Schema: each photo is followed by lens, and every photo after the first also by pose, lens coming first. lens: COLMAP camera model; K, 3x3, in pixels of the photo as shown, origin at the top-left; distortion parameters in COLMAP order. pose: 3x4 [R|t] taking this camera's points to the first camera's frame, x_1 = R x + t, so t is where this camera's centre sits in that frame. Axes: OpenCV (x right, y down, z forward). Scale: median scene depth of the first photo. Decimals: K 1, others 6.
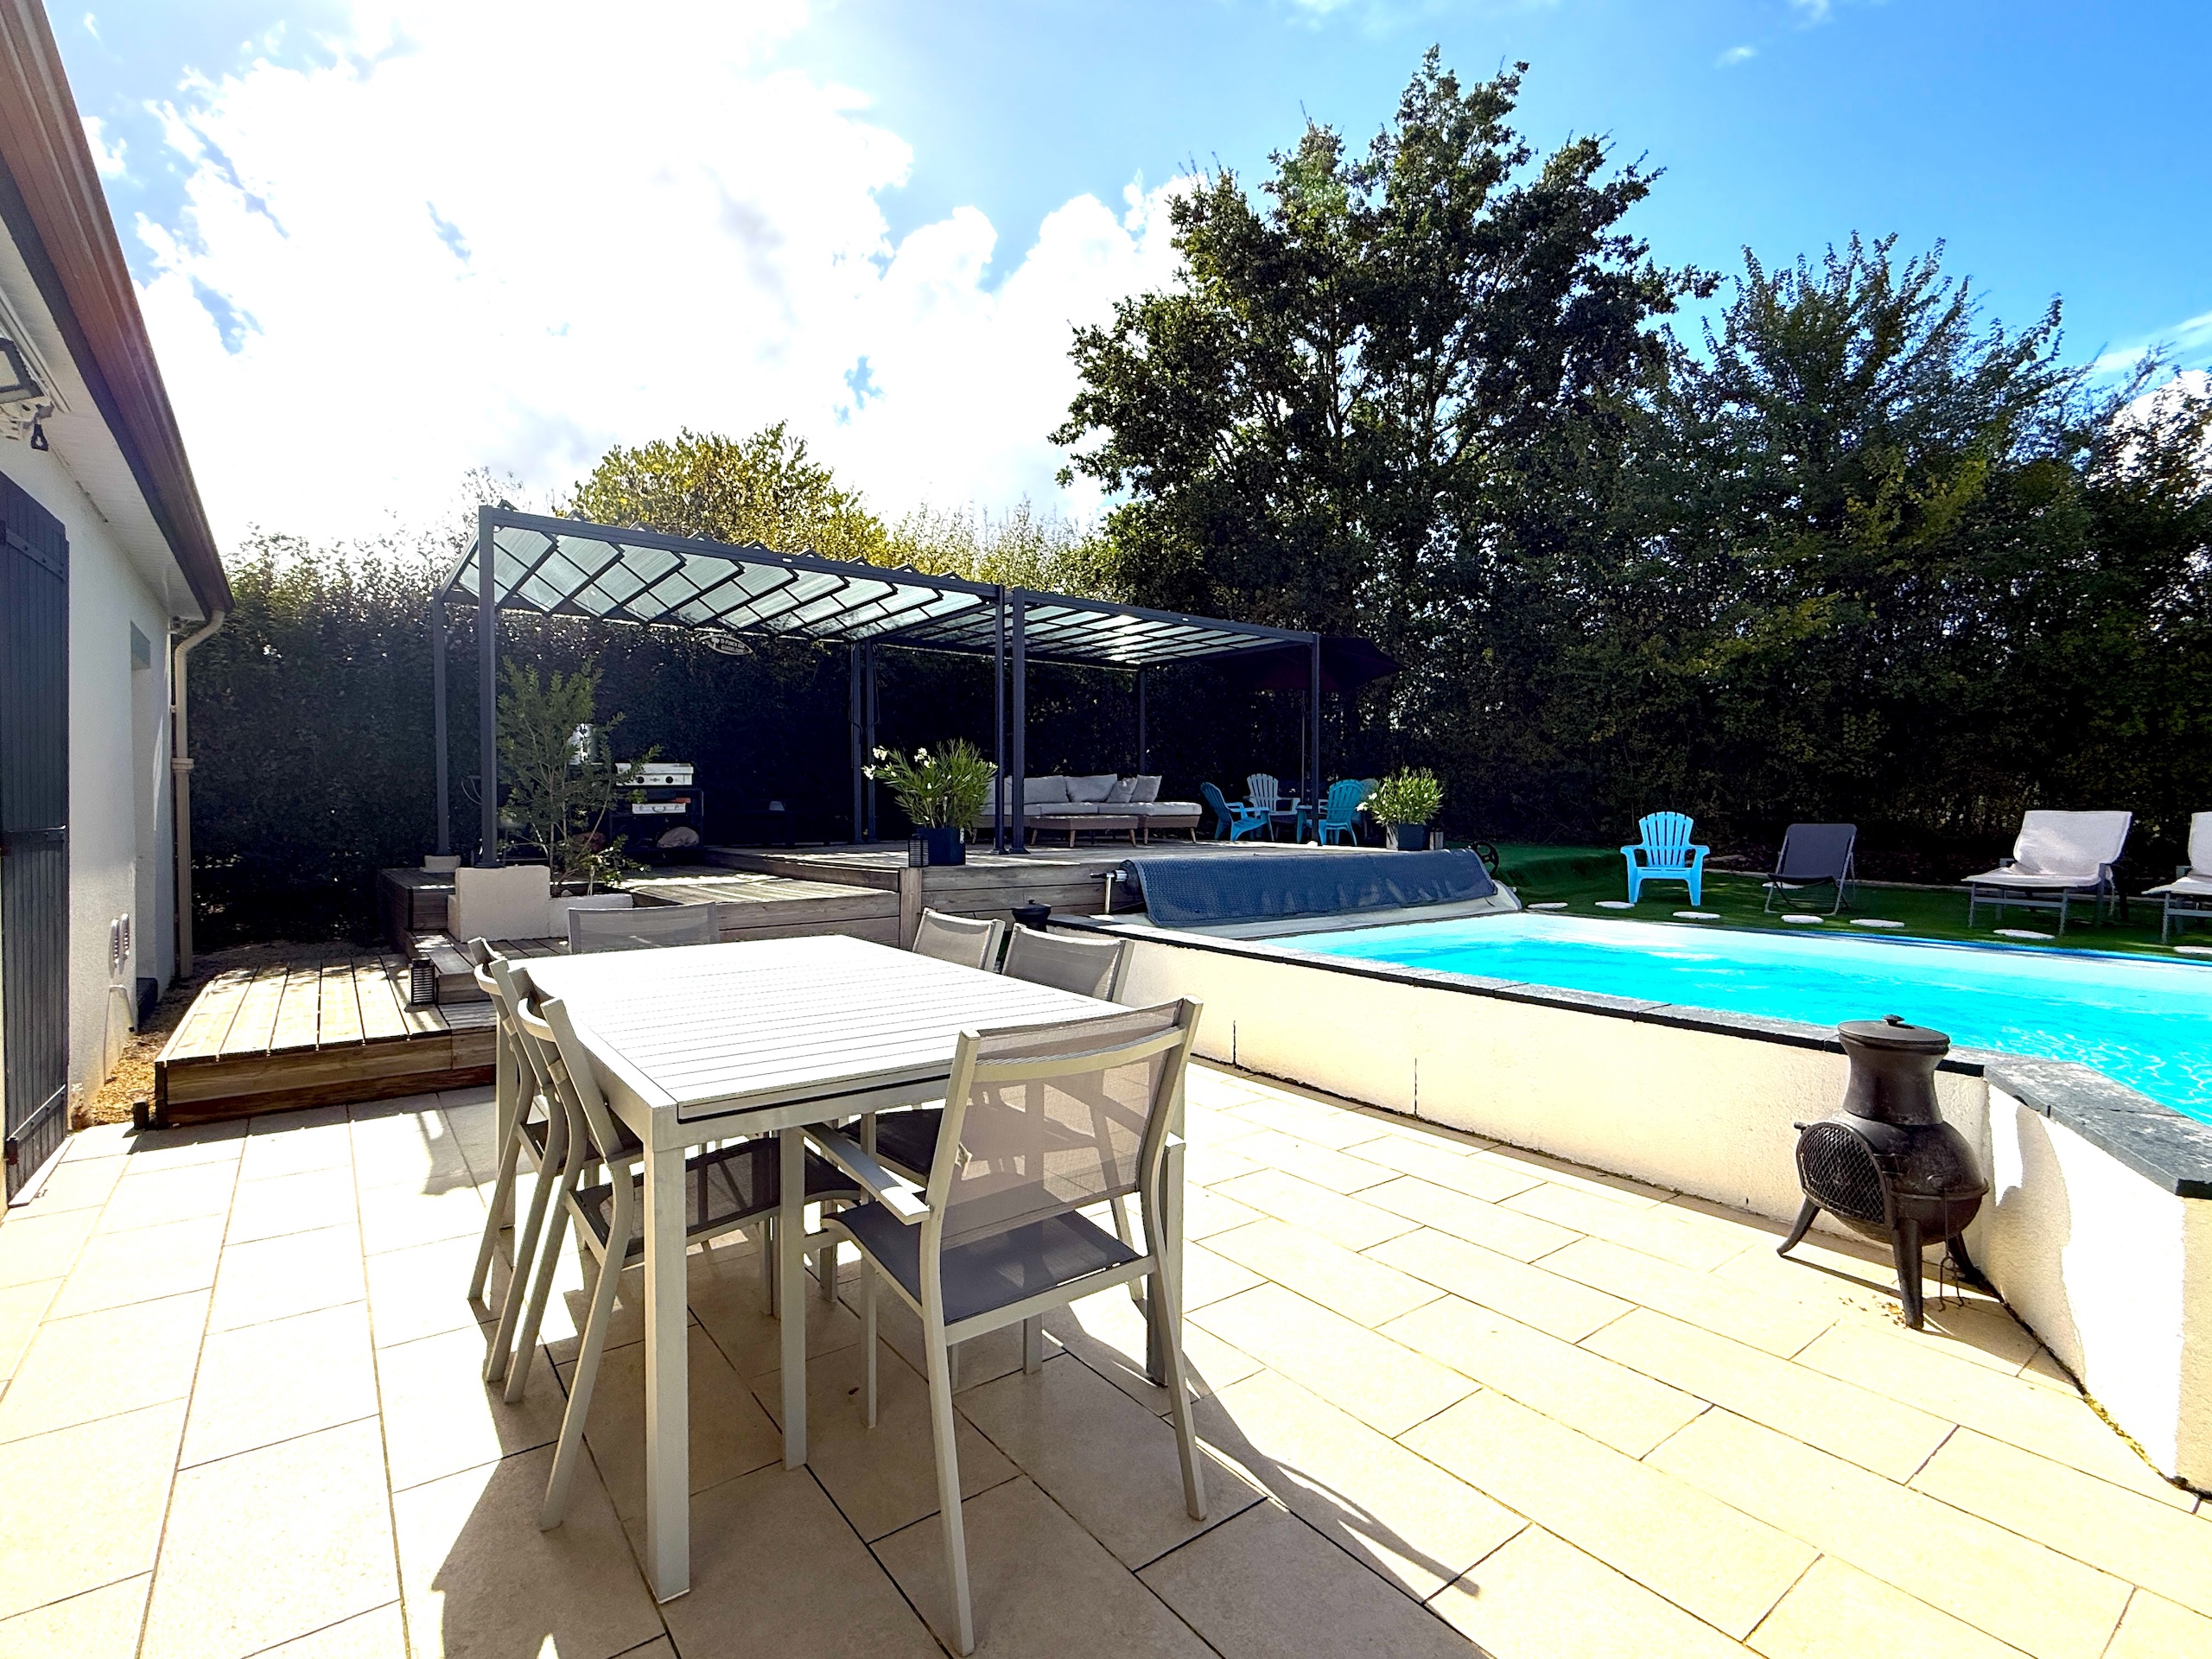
lens RADIAL K [[1060.1, 0, 1100.0], [0, 1060.1, 831.0], [0, 0, 1]] dist [-0.002663, -0.000426]
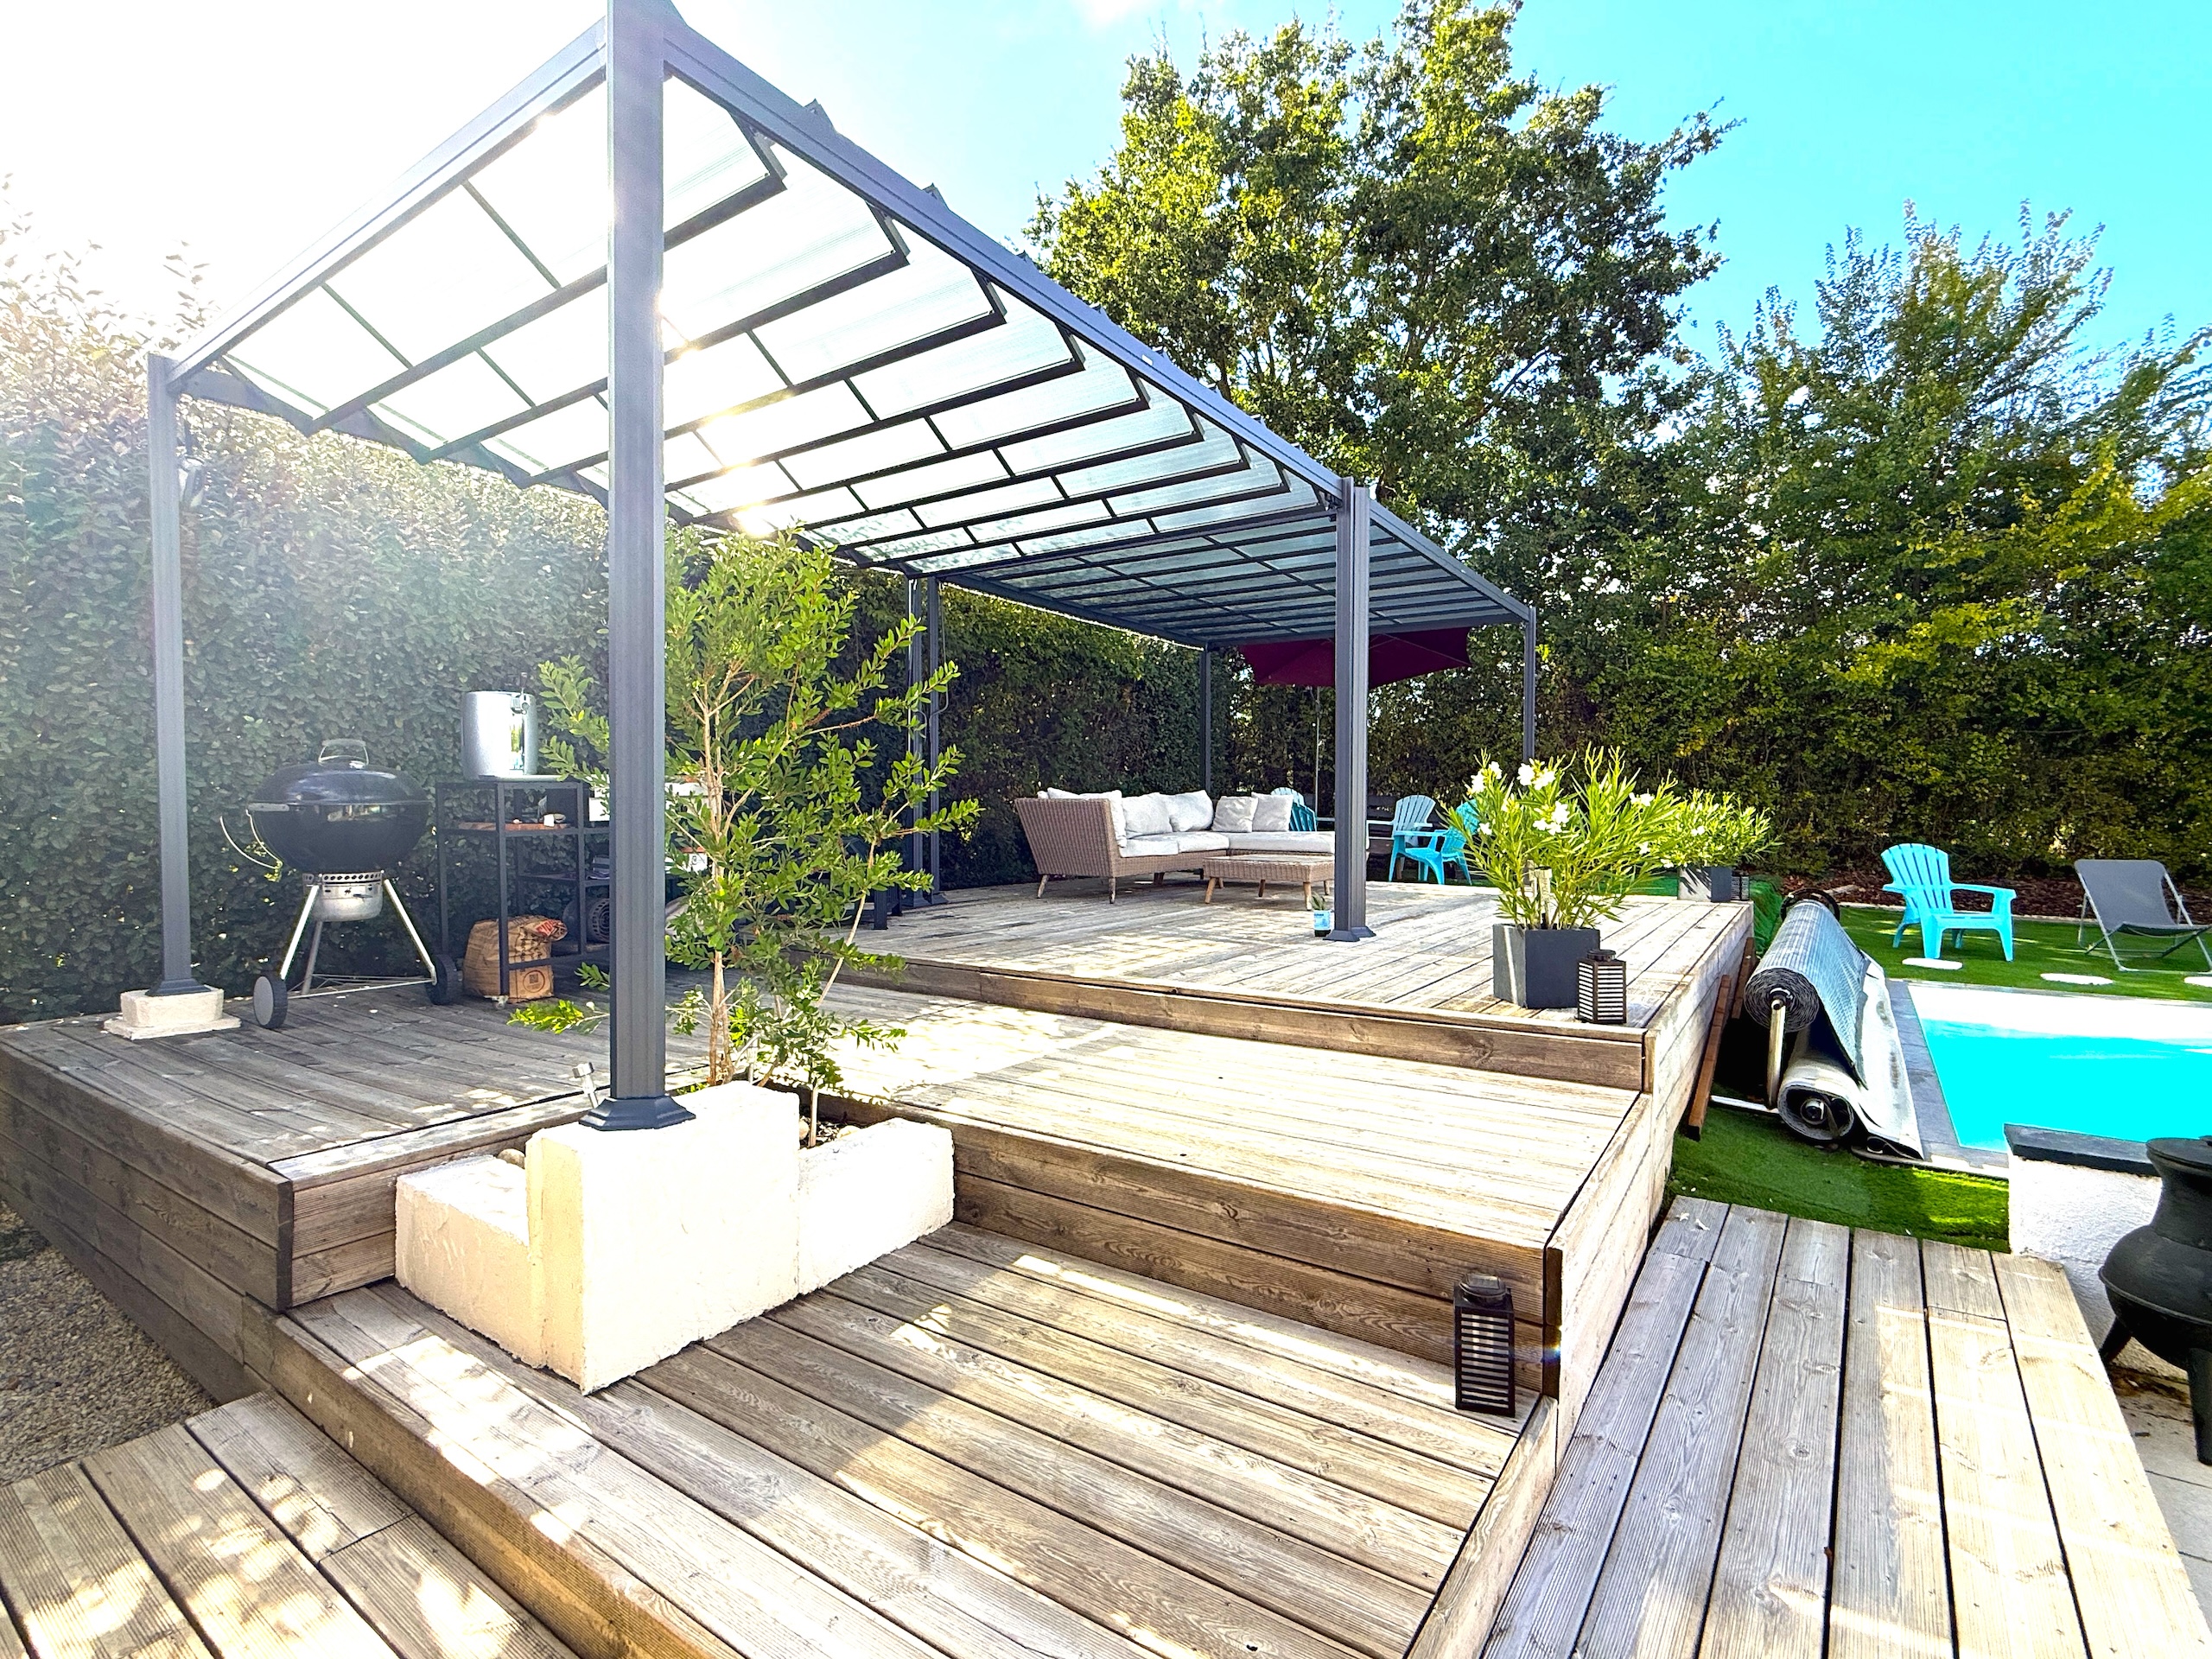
lens RADIAL K [[1060.1, 0, 1109.8], [0, 1060.1, 826.5], [0, 0, 1]] dist [-0.002663, -0.000426]
pose [[0.947135, -0.007182, 0.320754, -0.295501], [0.008458, 0.999961, -0.002587, -0.031179], [-0.320723, 0.005163, 0.947159, 0.359539]]
